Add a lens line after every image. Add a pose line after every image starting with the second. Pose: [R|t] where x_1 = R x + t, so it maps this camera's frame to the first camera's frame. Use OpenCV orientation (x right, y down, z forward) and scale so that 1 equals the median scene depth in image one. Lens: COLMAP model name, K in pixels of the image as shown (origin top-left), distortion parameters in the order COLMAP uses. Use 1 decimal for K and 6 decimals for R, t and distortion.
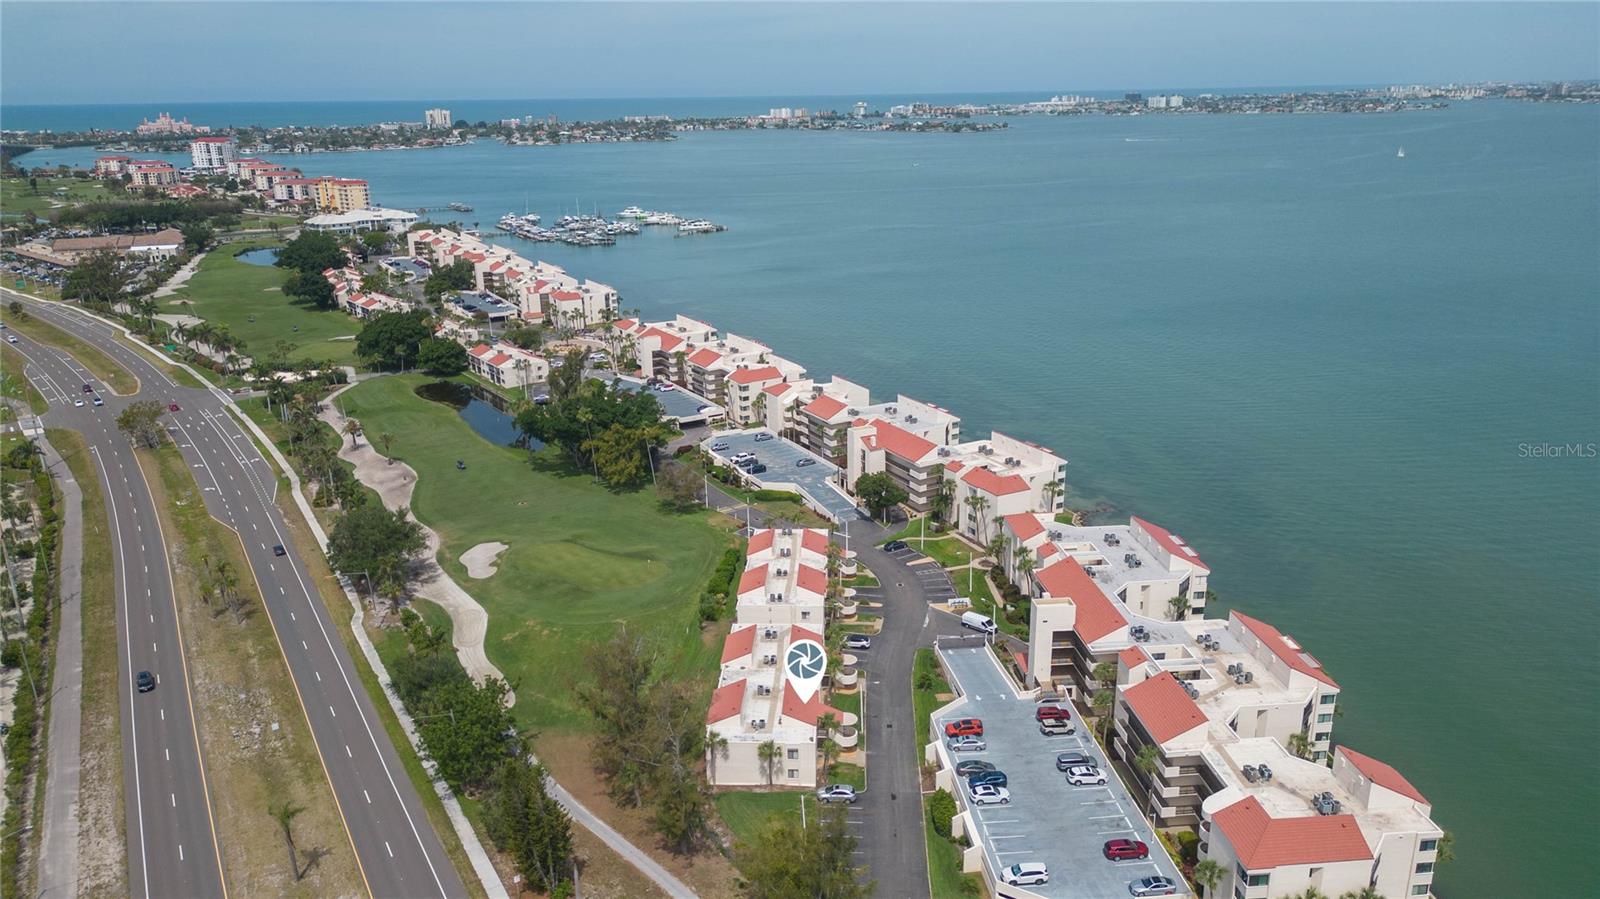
lens RADIAL K [[1125.6, 0, 800.0], [0, 1125.6, 449.5], [0, 0, 1]] dist [0.074888, -0.079255]
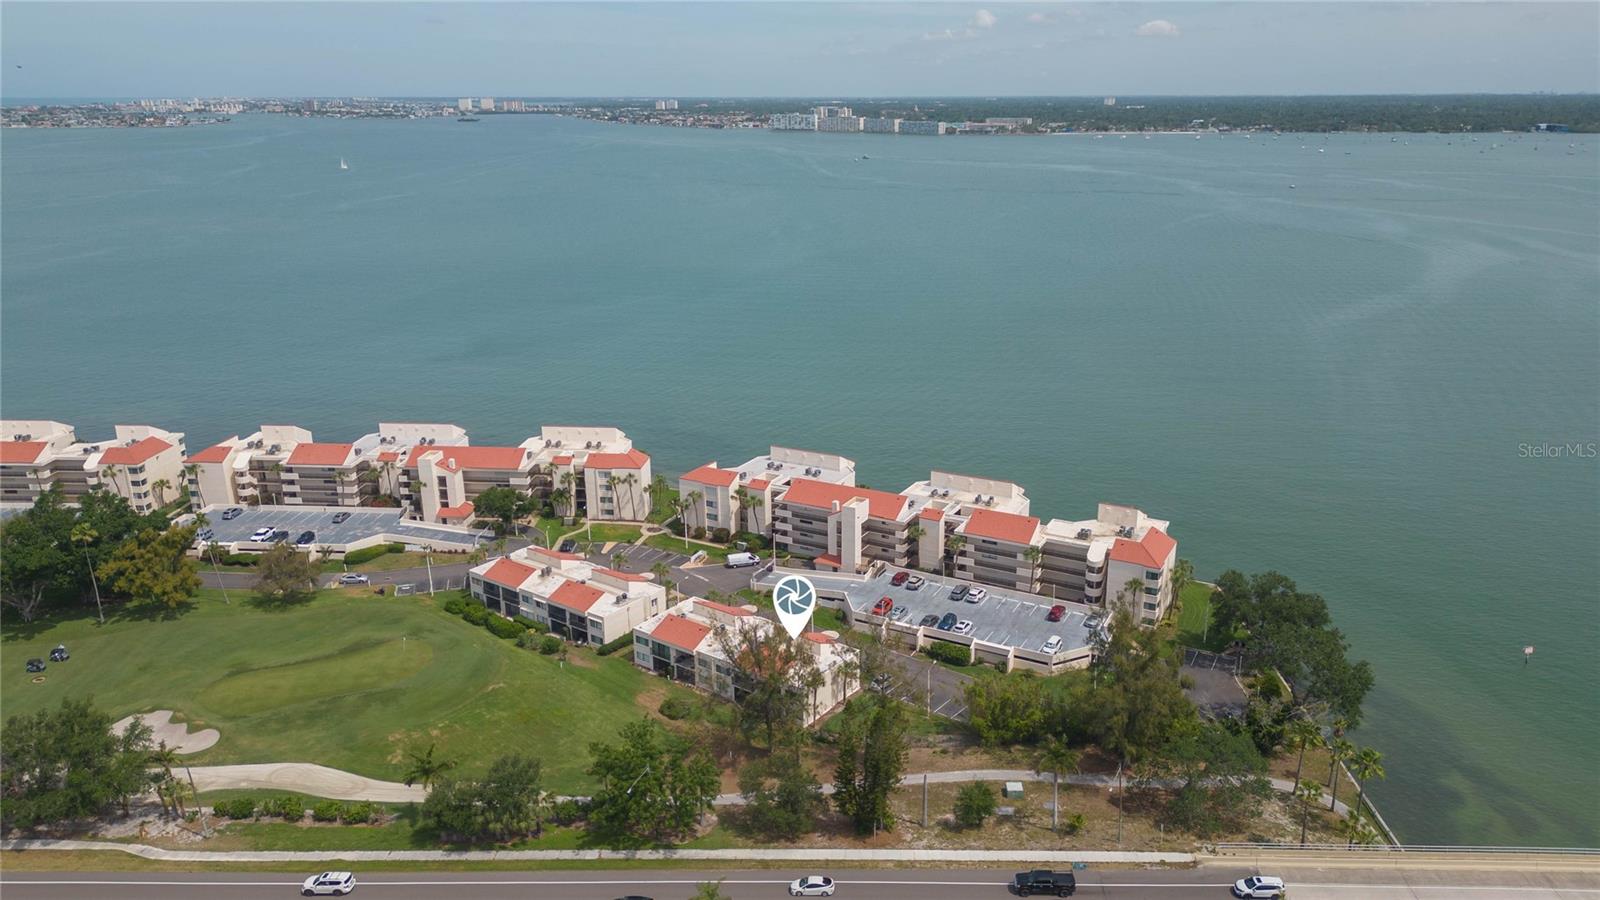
lens RADIAL K [[1134.5, 0, 847.5], [0, 1134.5, 445.9], [0, 0, 1]] dist [0.077173, -0.079846]
pose [[0.535278, -0.233746, 0.811690, -0.494509], [0.247391, 0.962193, 0.113942, -0.045837], [-0.807636, 0.139814, 0.572867, 0.164322]]
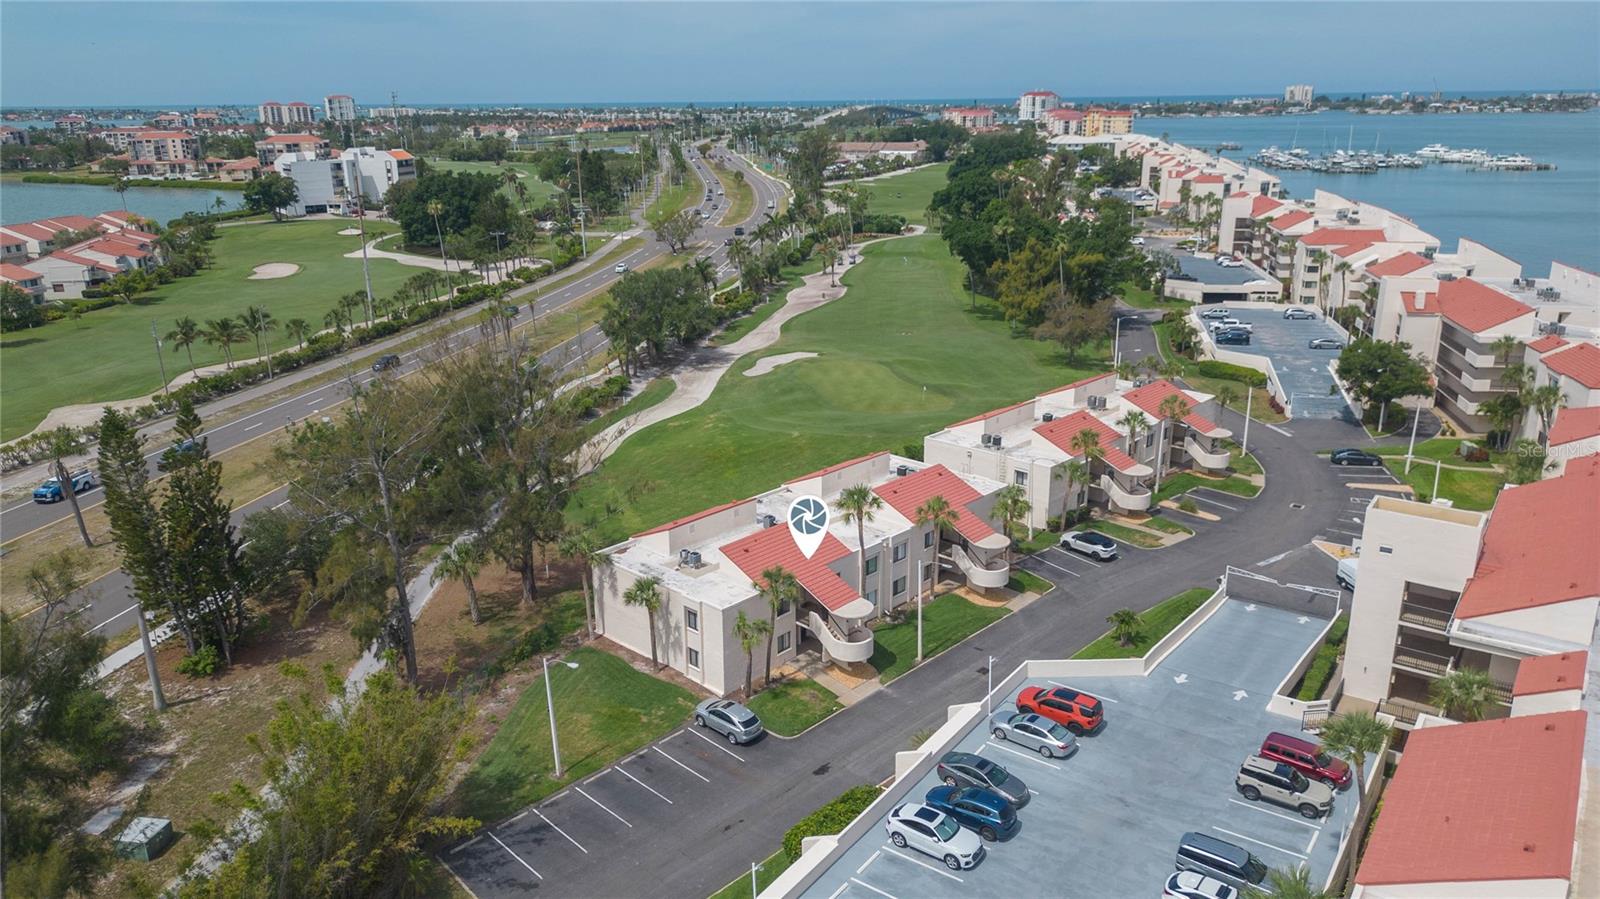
lens RADIAL K [[1125.6, 0, 800.0], [0, 1125.6, 449.5], [0, 0, 1]] dist [0.074888, -0.079255]
pose [[0.755656, 0.201385, -0.623240, 0.186685], [-0.199213, 0.977143, 0.074201, 0.078722], [0.623938, 0.068087, 0.778502, 0.339352]]
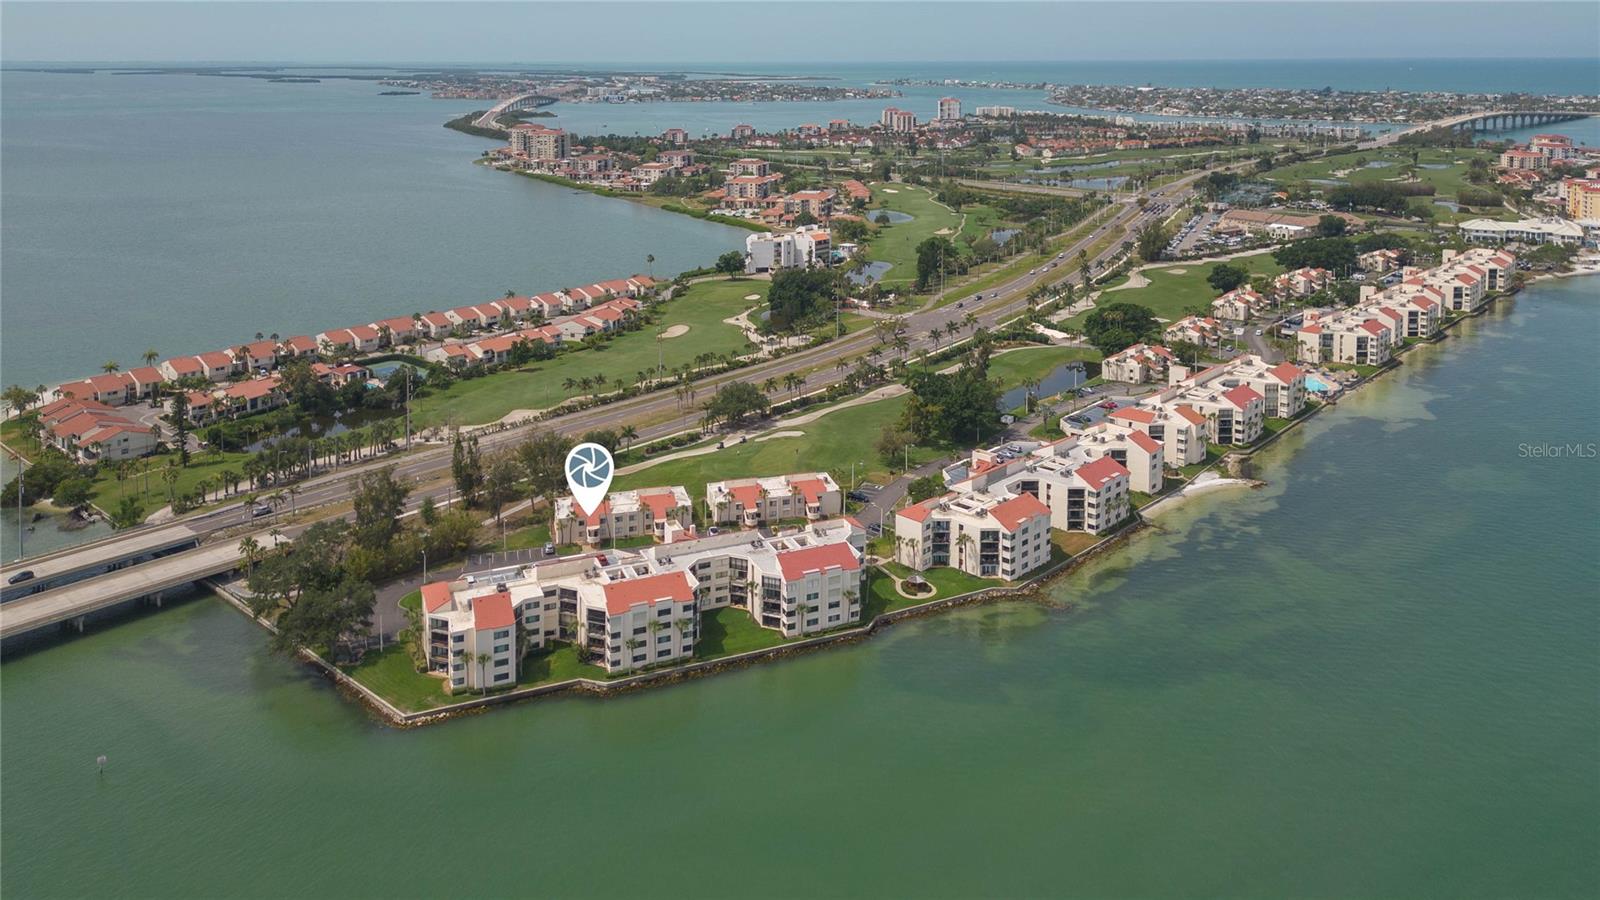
lens RADIAL K [[1125.6, 0, 800.0], [0, 1125.6, 450.0], [0, 0, 1]] dist [0.074888, -0.079255]
pose [[0.294270, 0.327586, -0.897826, 1.007147], [-0.290662, 0.925598, 0.242453, -0.243024], [0.910451, 0.189617, 0.367593, 0.353585]]
